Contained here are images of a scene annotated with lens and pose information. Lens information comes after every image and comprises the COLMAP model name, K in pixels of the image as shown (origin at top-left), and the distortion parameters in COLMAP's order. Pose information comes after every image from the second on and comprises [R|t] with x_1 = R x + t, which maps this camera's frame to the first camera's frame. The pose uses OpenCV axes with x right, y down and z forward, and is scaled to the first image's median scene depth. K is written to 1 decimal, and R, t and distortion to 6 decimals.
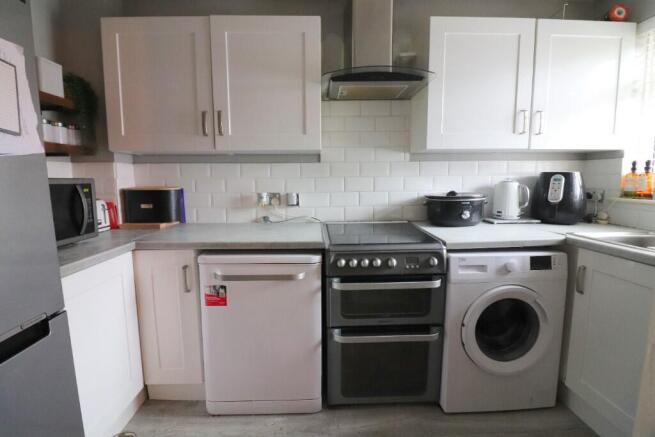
lens RADIAL K [[294.6, 0, 326.7], [0, 294.6, 208.8], [0, 0, 1]] dist [-0.000270, -0.010574]
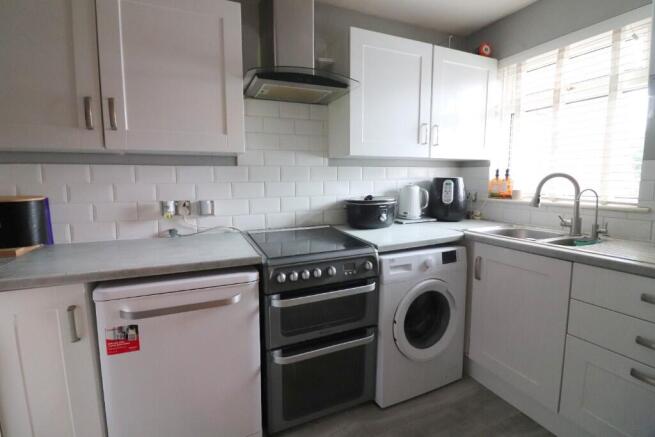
lens RADIAL K [[294.6, 0, 326.7], [0, 294.6, 208.8], [0, 0, 1]] dist [-0.000270, -0.010574]
pose [[0.932931, -0.033866, 0.358460, -0.110652], [0.035522, 0.999367, 0.001968, -0.021312], [-0.358300, 0.010897, 0.933543, 0.073445]]
